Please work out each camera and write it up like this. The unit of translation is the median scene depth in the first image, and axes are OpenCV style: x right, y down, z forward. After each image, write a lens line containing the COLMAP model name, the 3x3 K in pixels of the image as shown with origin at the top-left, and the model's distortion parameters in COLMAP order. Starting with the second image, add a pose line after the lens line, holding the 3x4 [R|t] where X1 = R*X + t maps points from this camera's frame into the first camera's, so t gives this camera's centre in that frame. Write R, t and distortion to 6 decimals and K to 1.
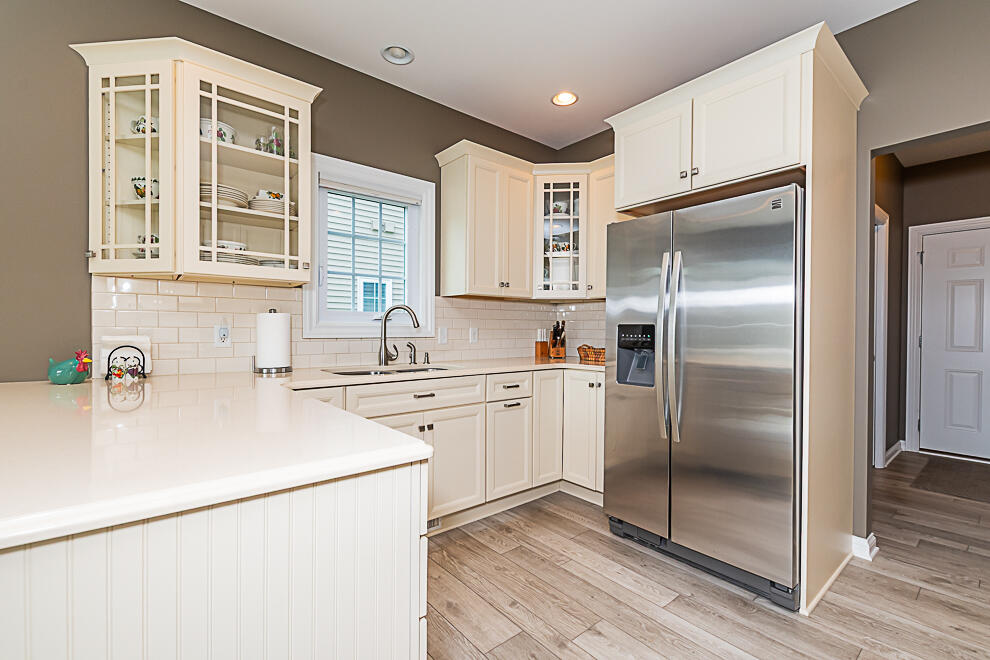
lens RADIAL K [[430.5, 0, 495.0], [0, 430.5, 330.0], [0, 0, 1]] dist [0.016014, -0.006635]
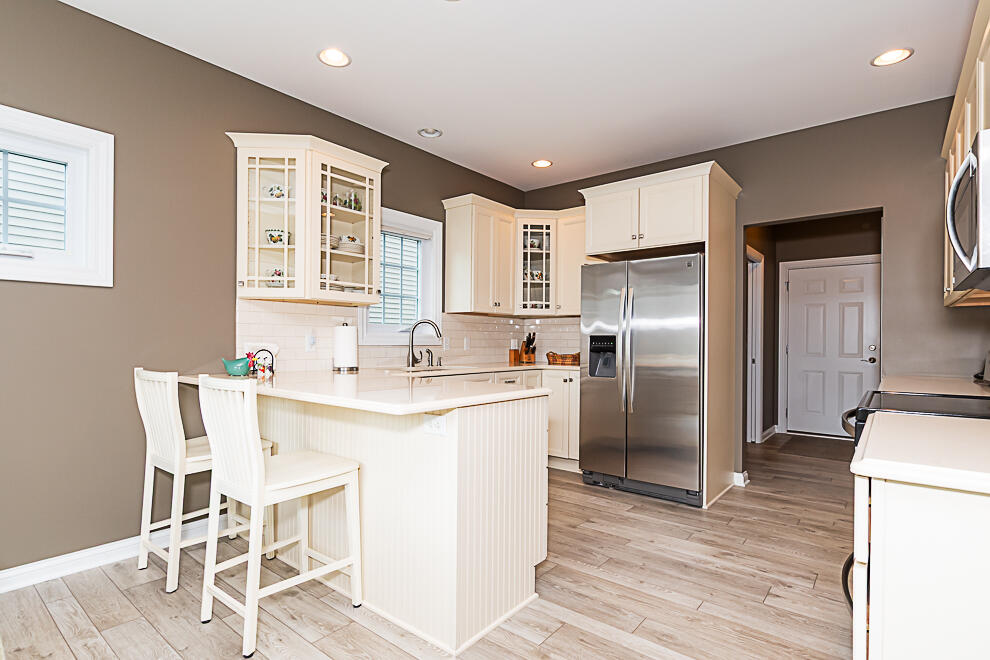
lens RADIAL K [[491.3, 0, 479.9], [0, 491.3, 337.1], [0, 0, 1]] dist [0.002091, 0.000346]
pose [[0.984310, 0.003023, 0.176424, -0.319623], [-0.001190, 0.999944, -0.010493, 0.008834], [-0.176446, 0.010118, 0.984258, -0.479488]]
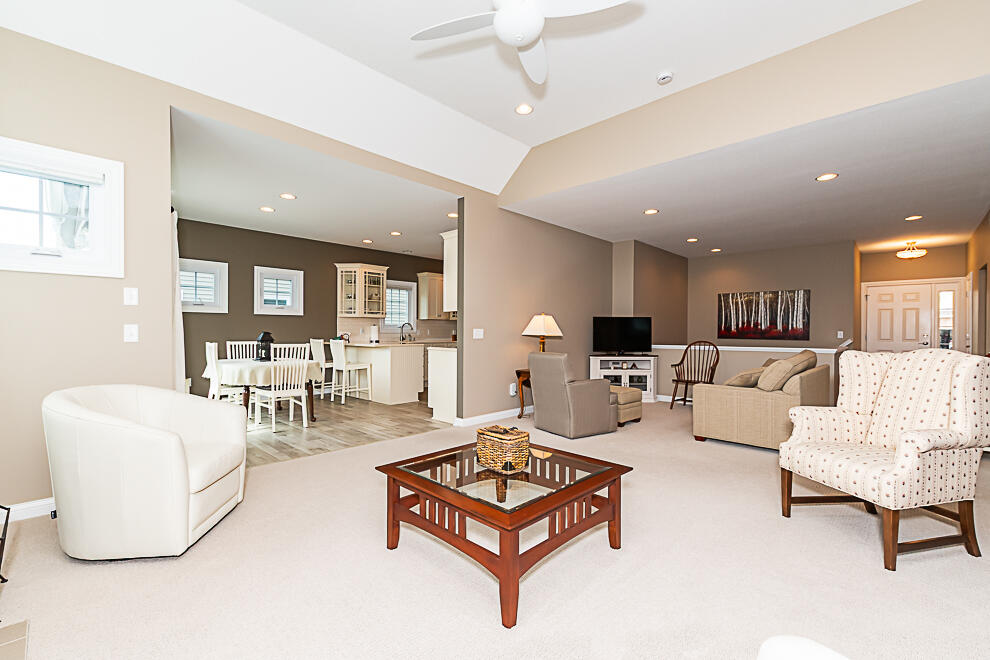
lens RADIAL K [[430.5, 0, 495.0], [0, 430.5, 330.0], [0, 0, 1]] dist [0.016014, -0.006635]
pose [[0.995501, -0.001216, 0.094741, 0.139131], [0.001991, 0.999965, -0.008087, 0.023924], [-0.094728, 0.008239, 0.995469, -2.365480]]
